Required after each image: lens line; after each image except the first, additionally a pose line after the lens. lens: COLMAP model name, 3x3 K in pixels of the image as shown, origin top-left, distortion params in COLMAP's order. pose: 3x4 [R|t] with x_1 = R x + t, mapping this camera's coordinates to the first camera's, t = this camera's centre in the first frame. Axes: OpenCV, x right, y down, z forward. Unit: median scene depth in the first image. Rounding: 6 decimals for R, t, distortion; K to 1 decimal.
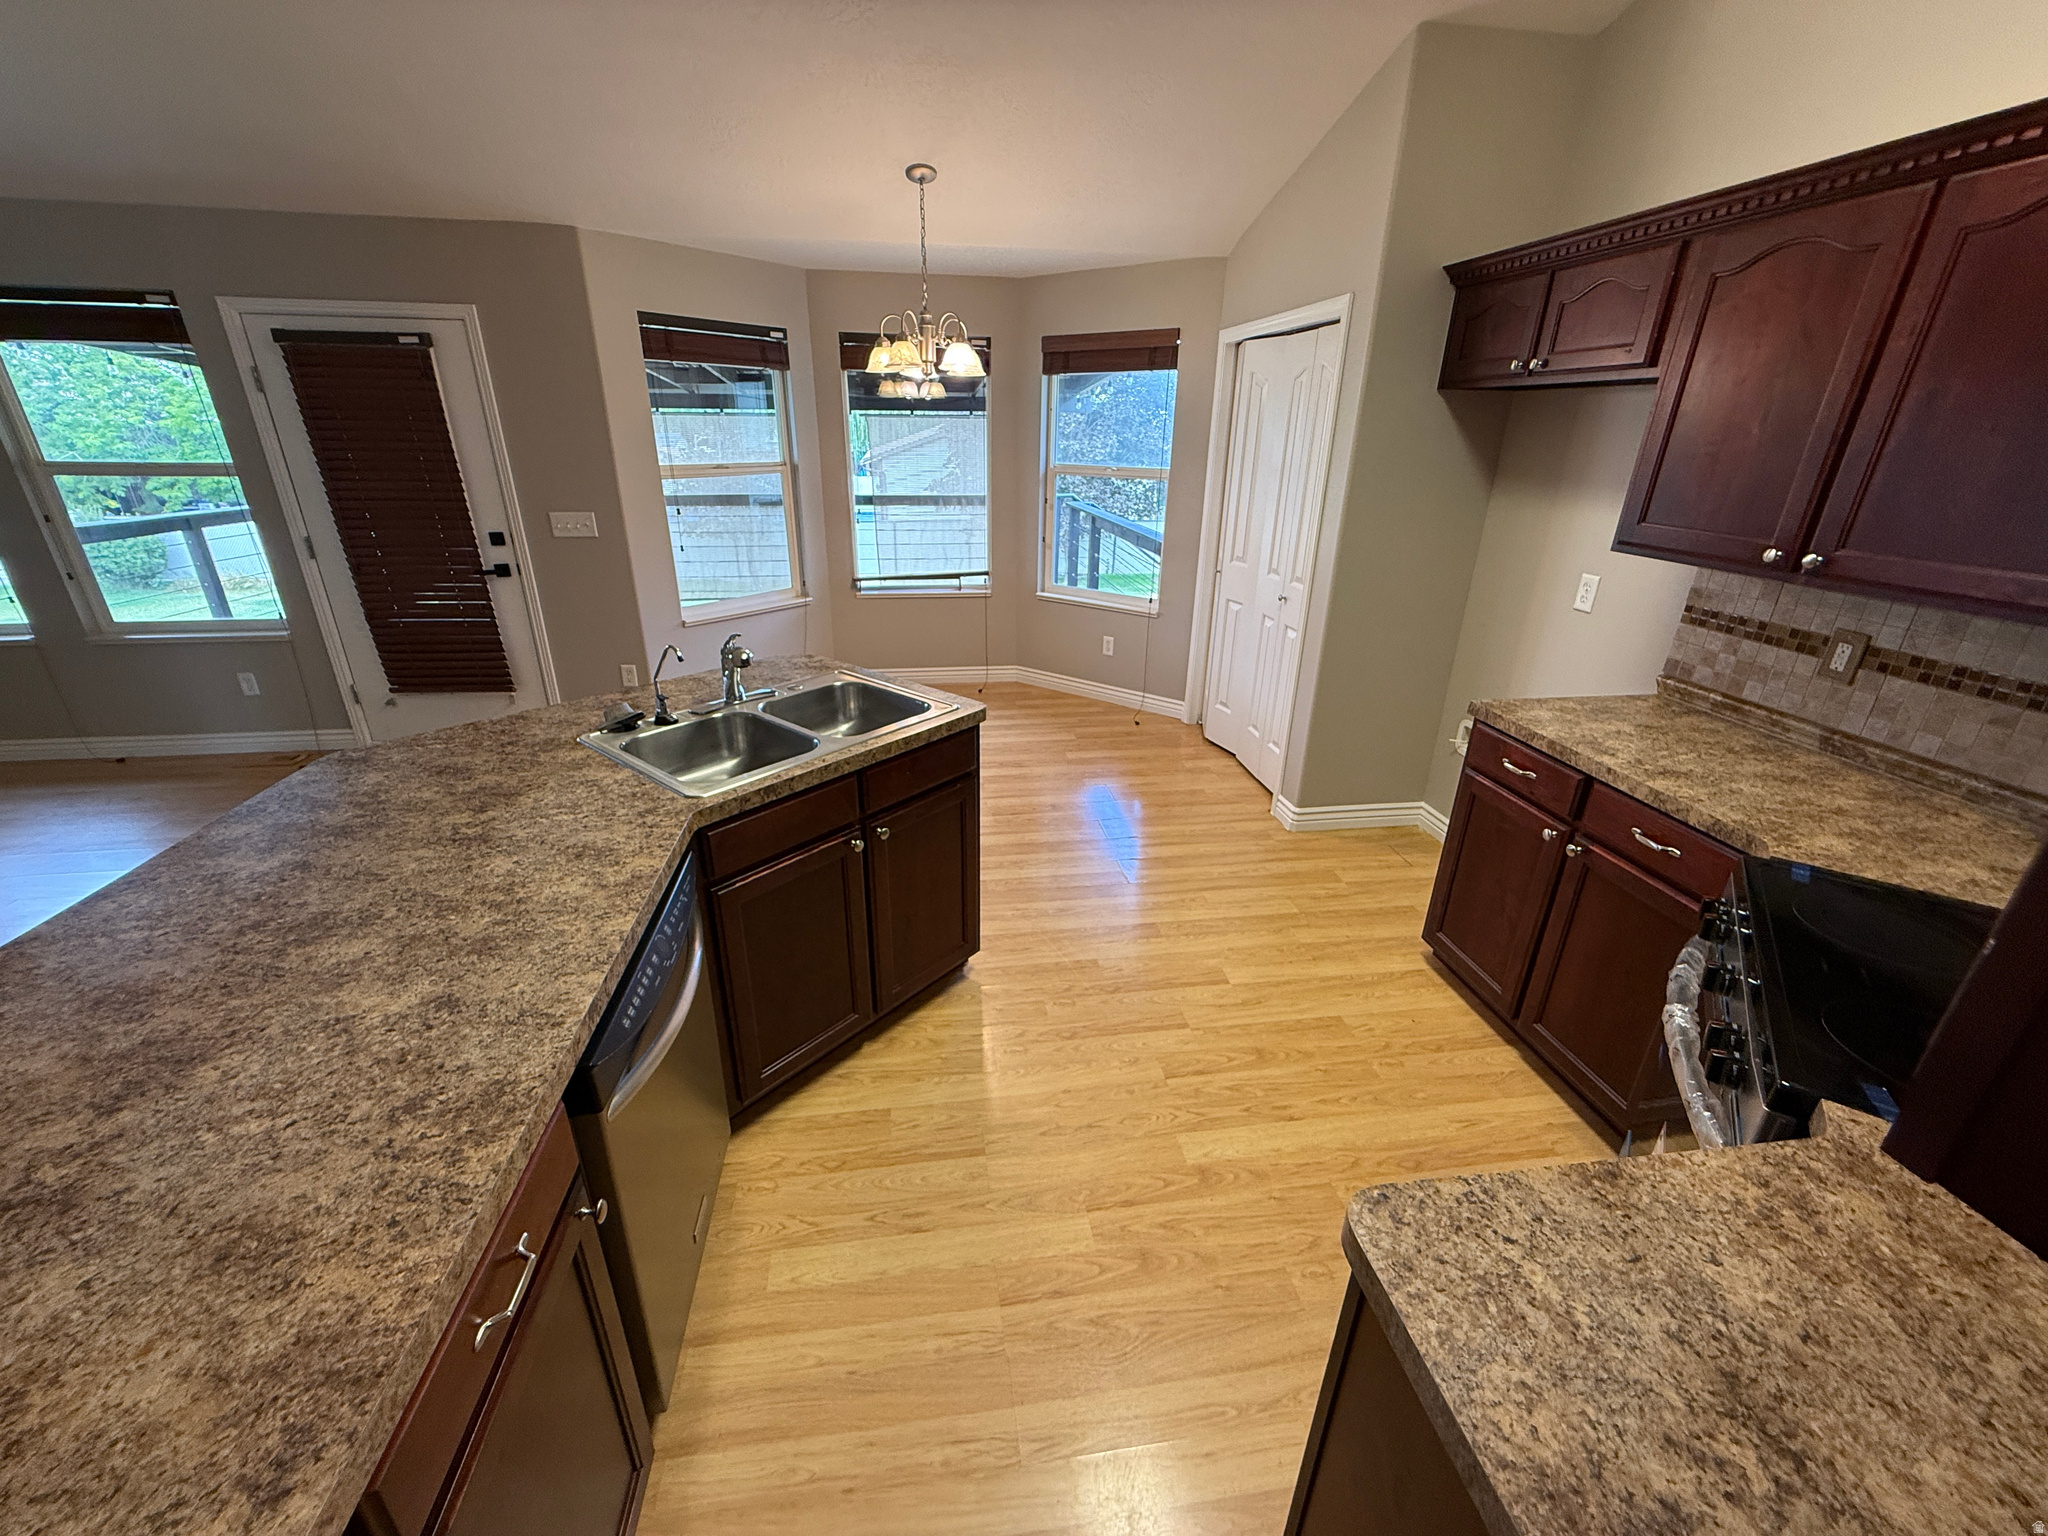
lens RADIAL K [[819.0, 0, 1021.6], [0, 819.0, 769.2], [0, 0, 1]] dist [0.001589, -0.000245]
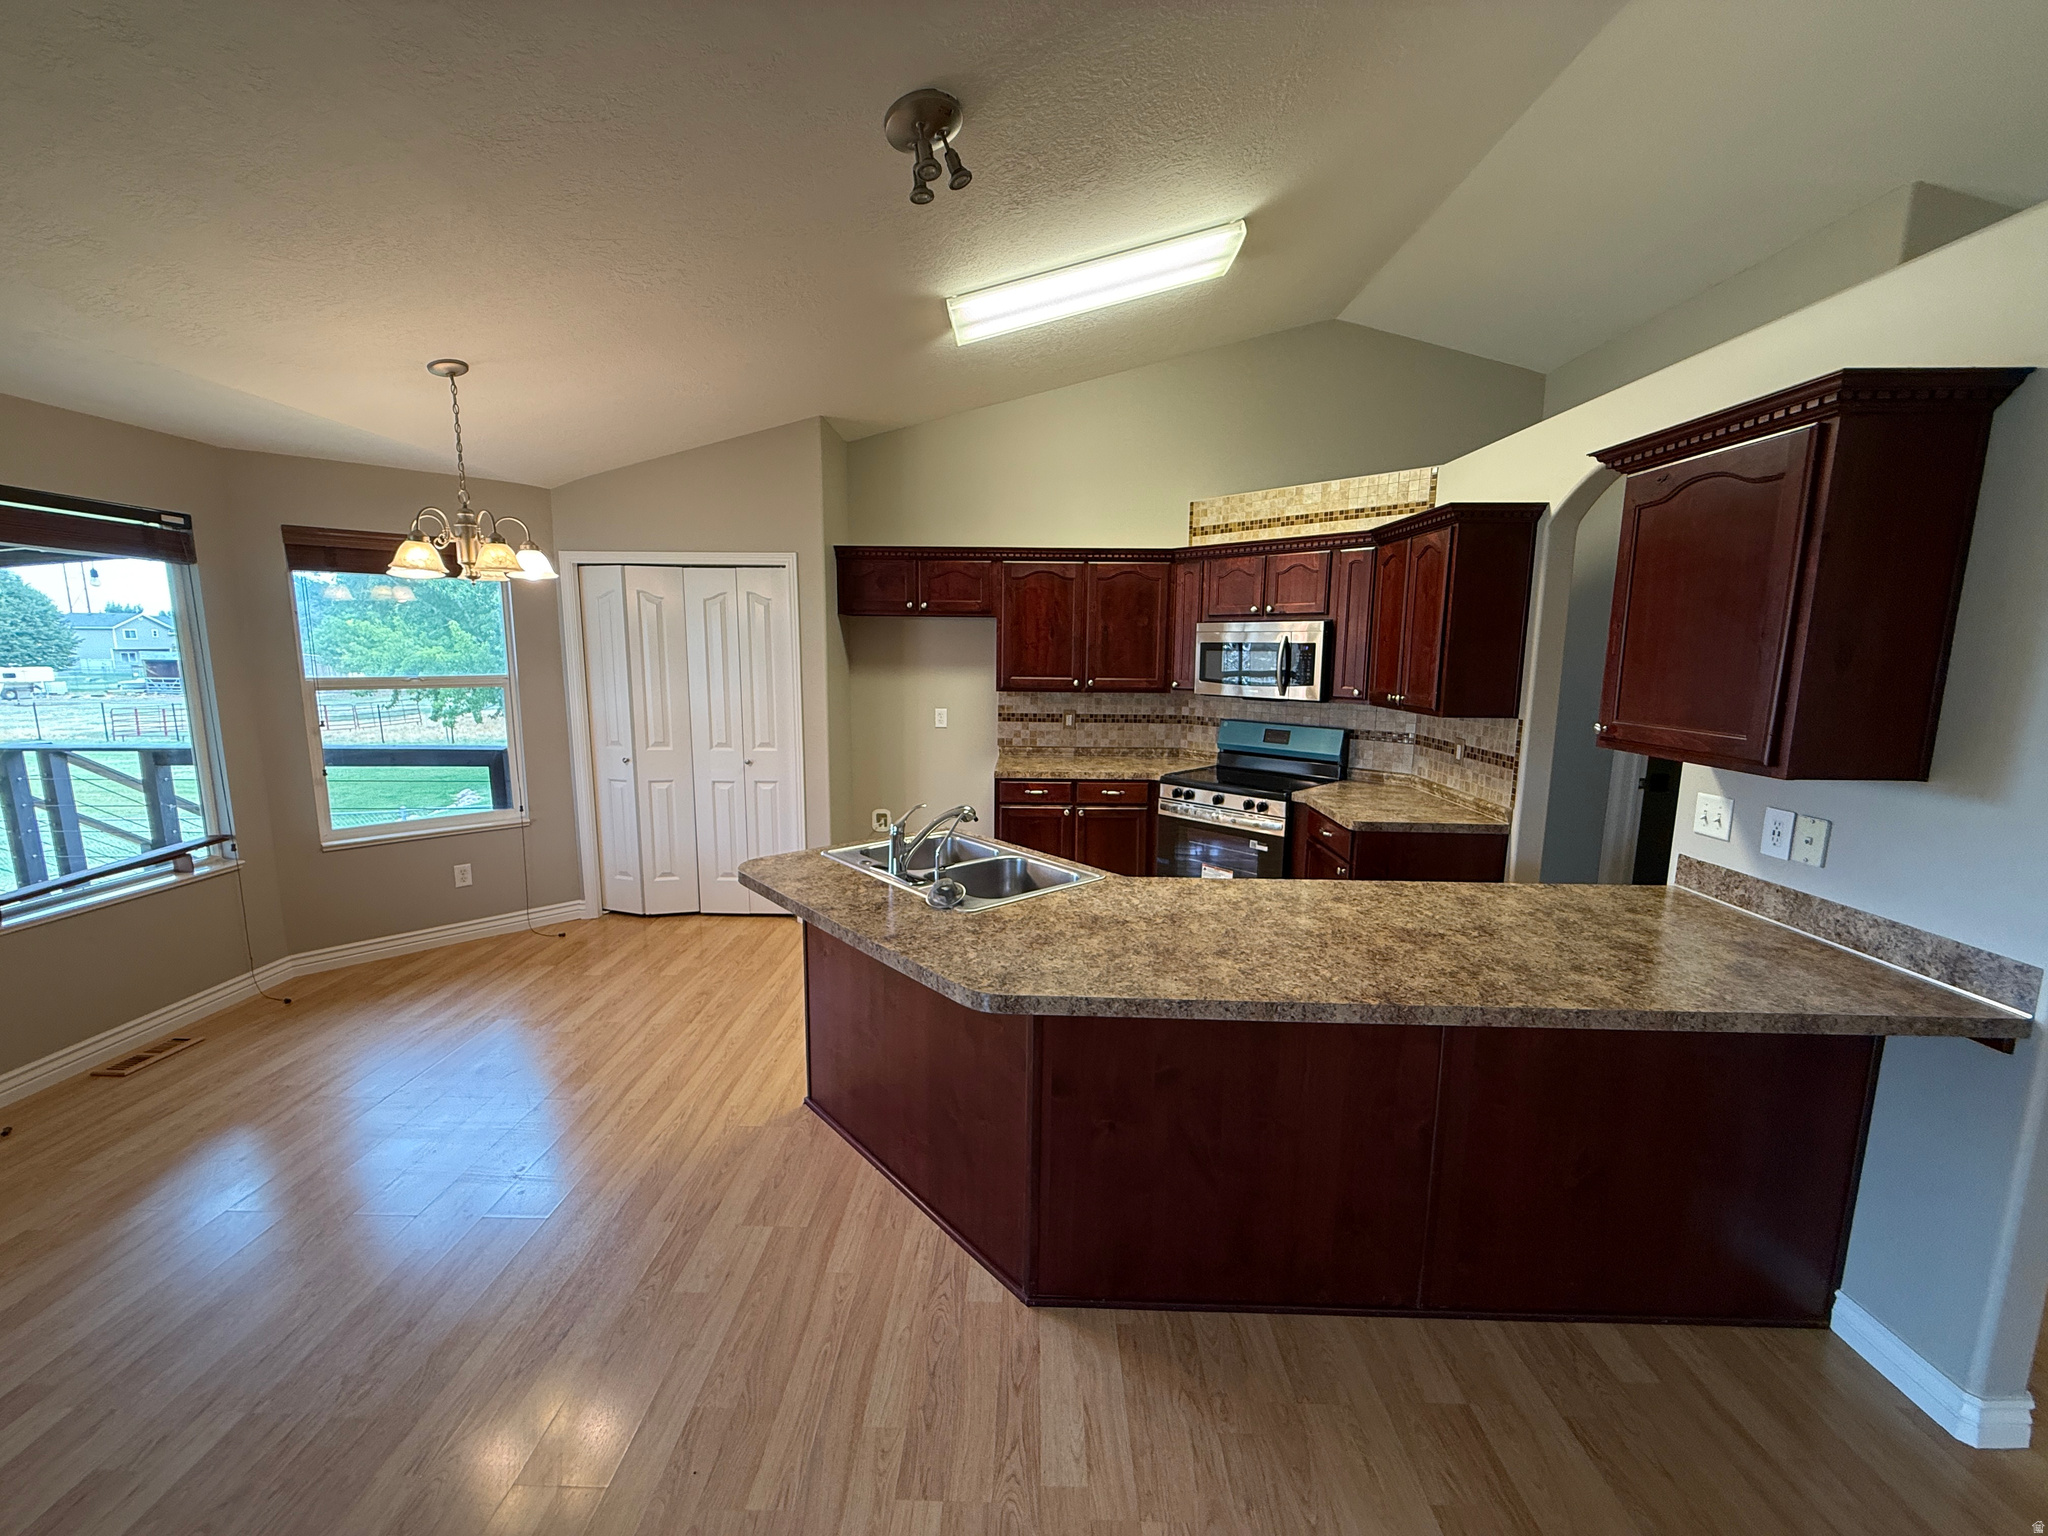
lens RADIAL K [[819.0, 0, 1022.6], [0, 819.0, 769.1], [0, 0, 1]] dist [0.001589, -0.000245]
pose [[0.156963, -0.160530, 0.974470, -1.617670], [0.376662, 0.921851, 0.091191, -0.295777], [-0.912956, 0.352733, 0.205162, 0.685048]]
